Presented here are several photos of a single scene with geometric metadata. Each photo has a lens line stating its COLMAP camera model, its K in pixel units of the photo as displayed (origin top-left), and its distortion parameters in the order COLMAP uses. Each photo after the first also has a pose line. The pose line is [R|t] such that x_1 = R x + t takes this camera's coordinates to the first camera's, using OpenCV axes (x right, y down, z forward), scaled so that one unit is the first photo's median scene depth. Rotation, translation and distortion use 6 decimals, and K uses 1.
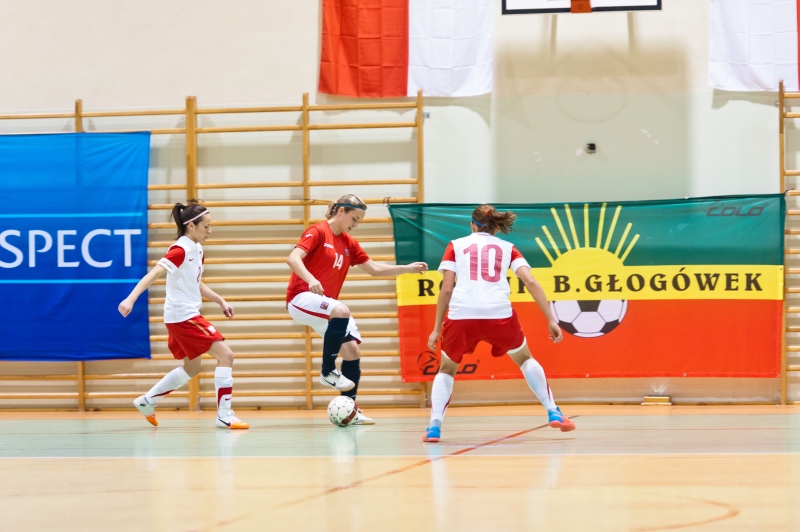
lens RADIAL K [[3184.1, 0, 406.7], [0, 3184.1, 264.4], [0, 0, 1]] dist [0.157906, 0.000000]
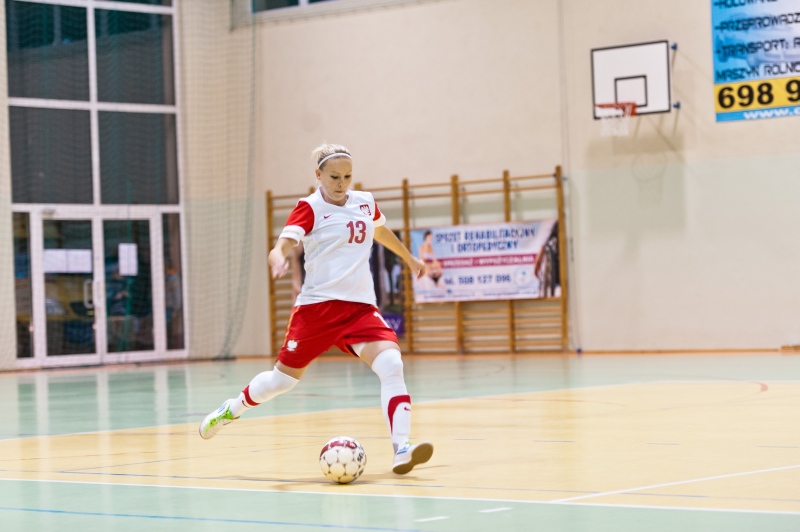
lens RADIAL K [[2325.5, 0, 401.6], [0, 2325.5, 260.8], [0, 0, 1]] dist [0.102032, 0.000000]
pose [[0.854254, -0.025854, -0.519212, 0.555753], [0.031764, 0.999492, 0.002492, -0.009396], [0.518884, -0.018621, 0.854642, -0.102737]]
